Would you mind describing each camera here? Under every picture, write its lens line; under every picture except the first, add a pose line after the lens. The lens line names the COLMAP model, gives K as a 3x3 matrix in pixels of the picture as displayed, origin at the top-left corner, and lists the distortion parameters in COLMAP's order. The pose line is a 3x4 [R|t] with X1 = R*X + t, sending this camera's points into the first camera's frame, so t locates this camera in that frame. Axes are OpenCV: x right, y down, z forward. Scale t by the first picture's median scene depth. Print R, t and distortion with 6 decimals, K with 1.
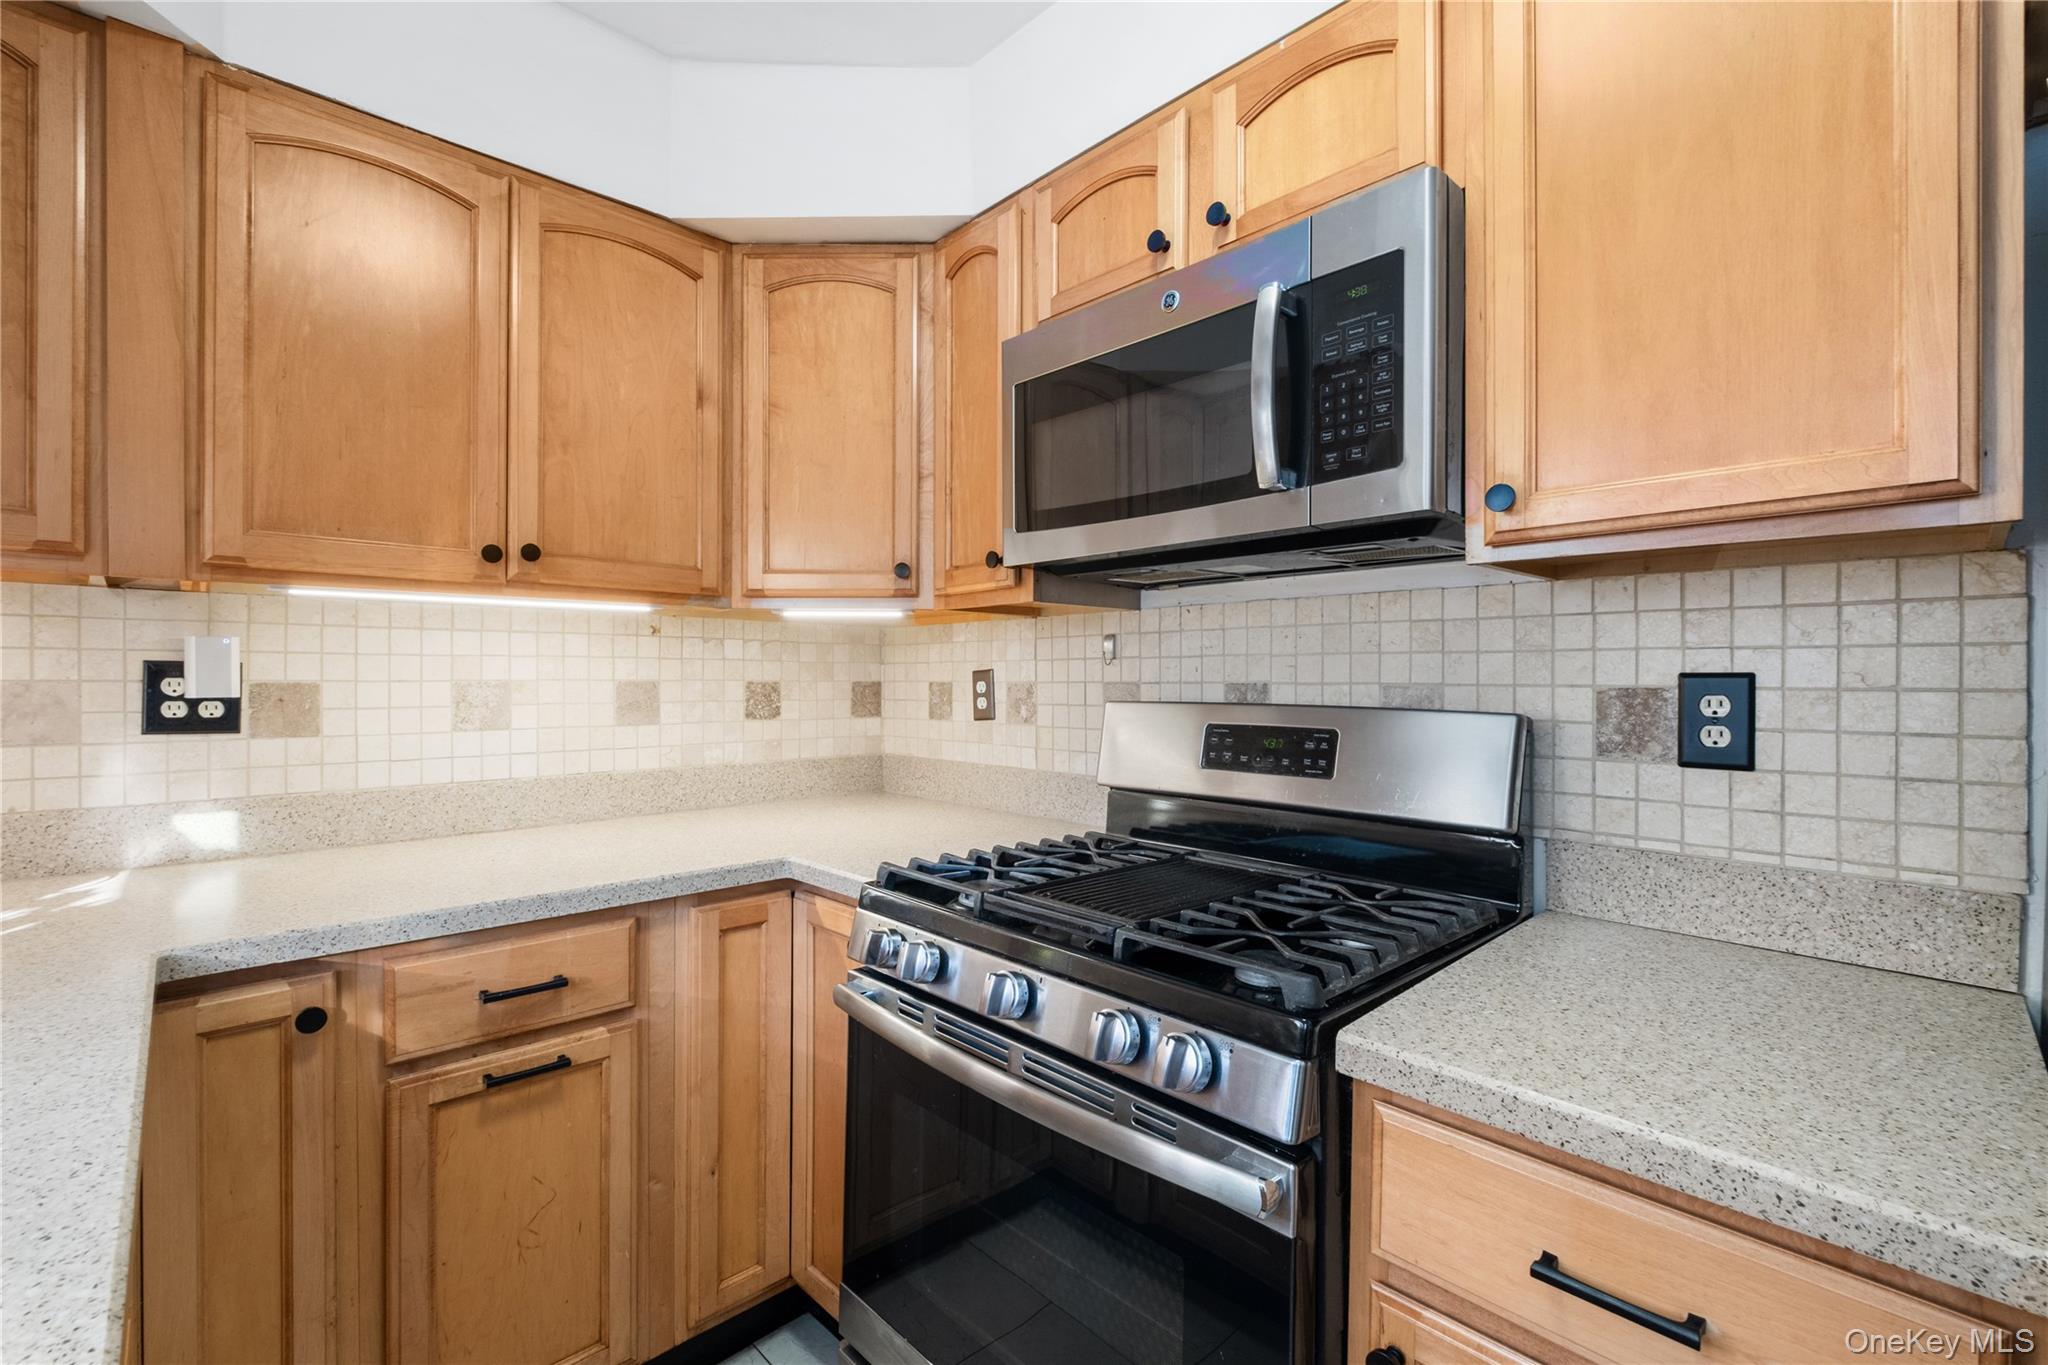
lens RADIAL K [[818.2, 0, 993.8], [0, 818.2, 681.0], [0, 0, 1]] dist [0.008573, -0.006960]
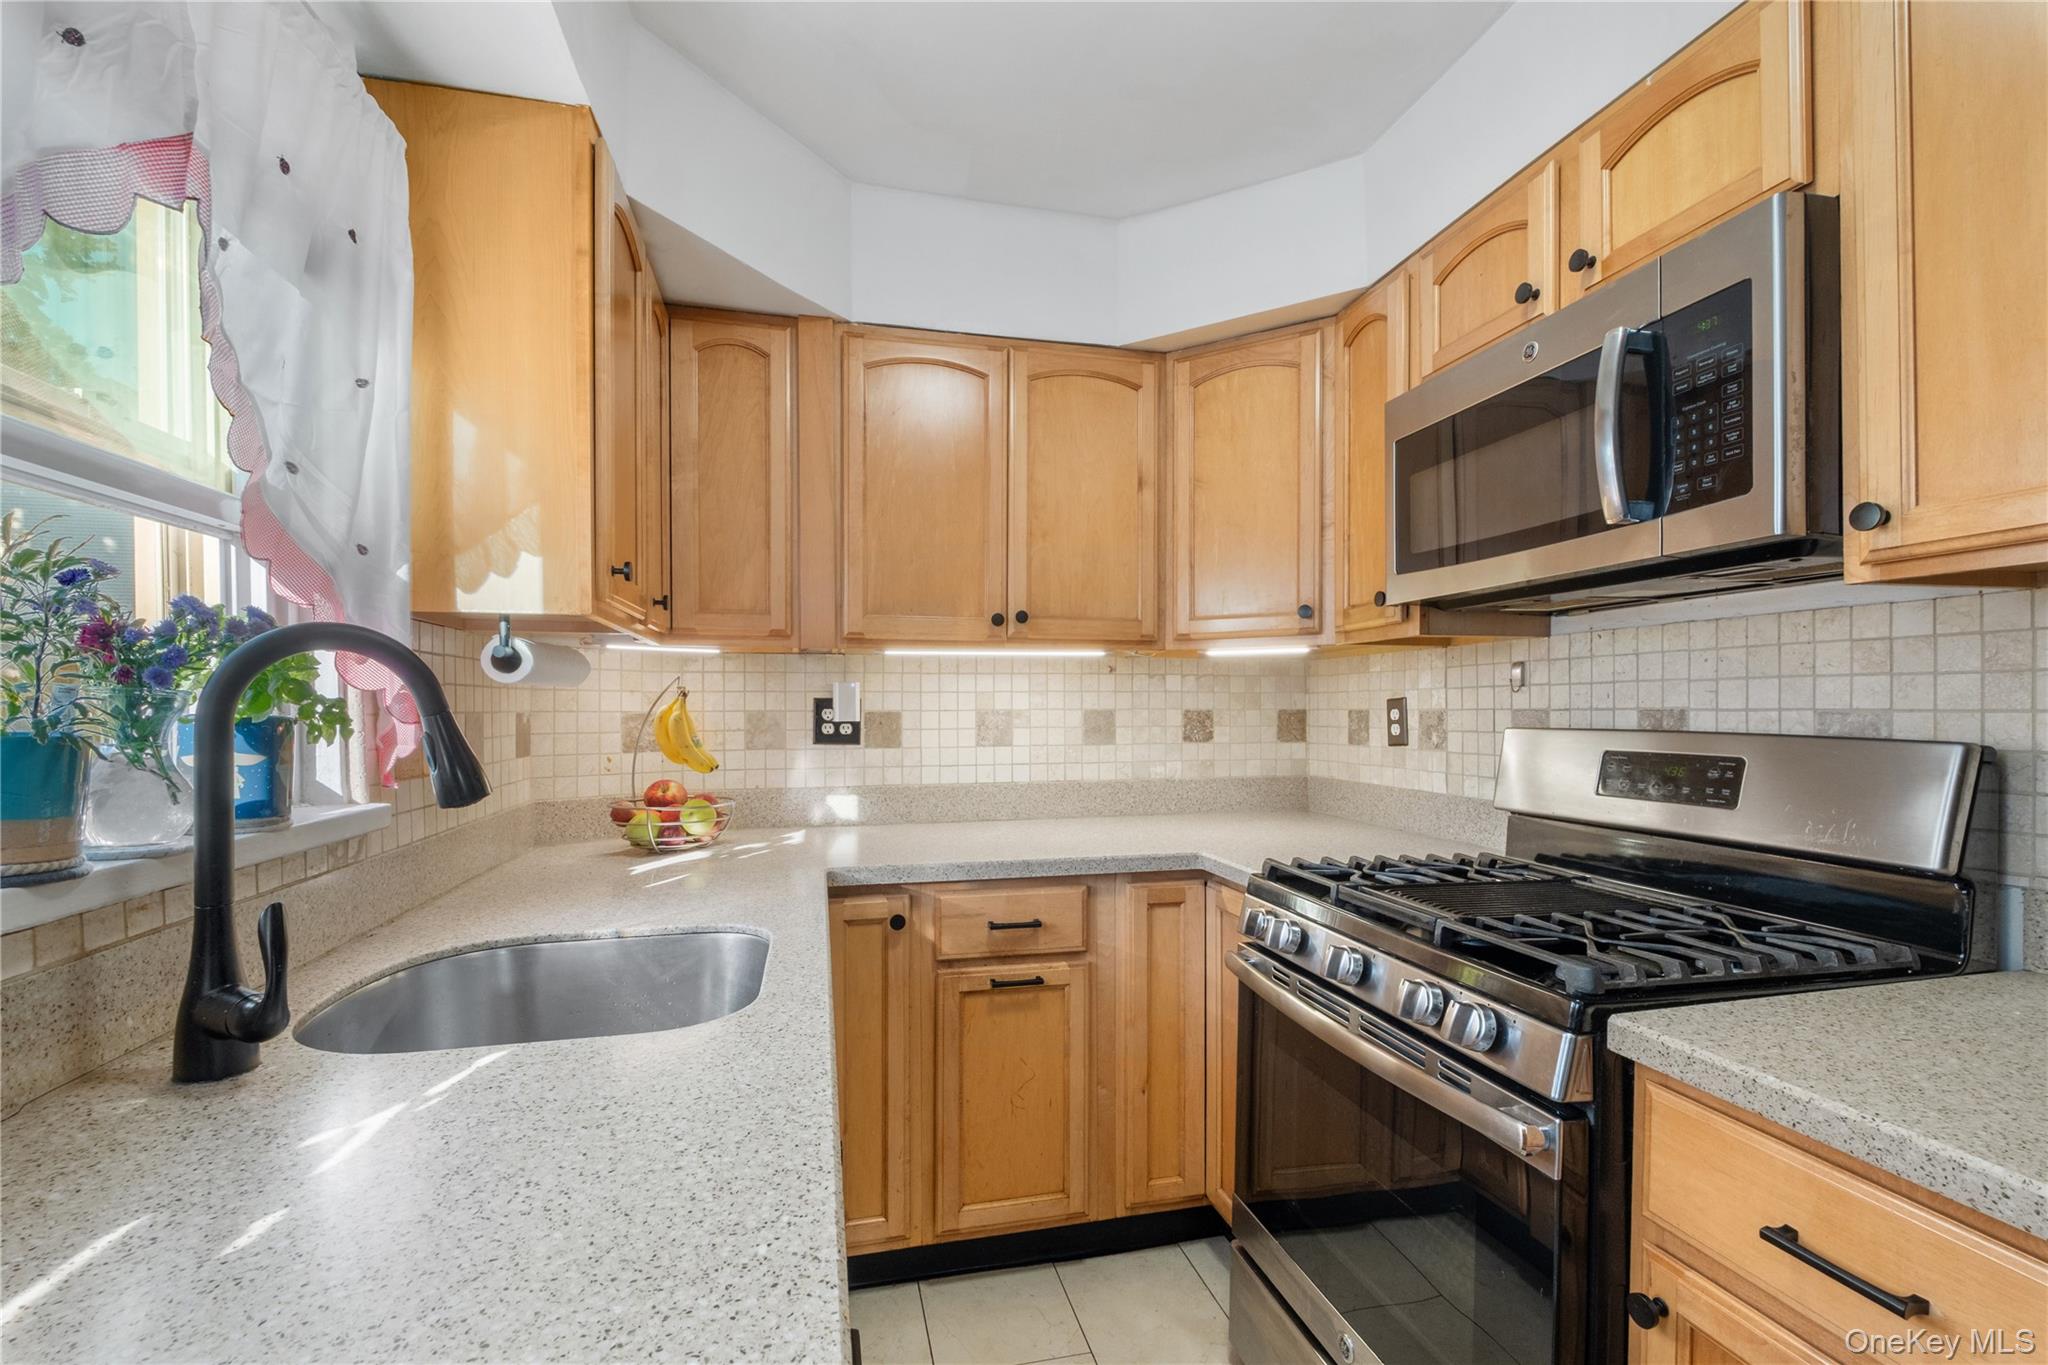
lens RADIAL K [[787.8, 0, 1064.9], [0, 787.8, 705.9], [0, 0, 1]] dist [0.008437, -0.007044]
pose [[0.886347, -0.005753, -0.462985, 0.118840], [0.003410, 0.999977, -0.005897, 0.001367], [0.463008, 0.003648, 0.886346, -0.148421]]
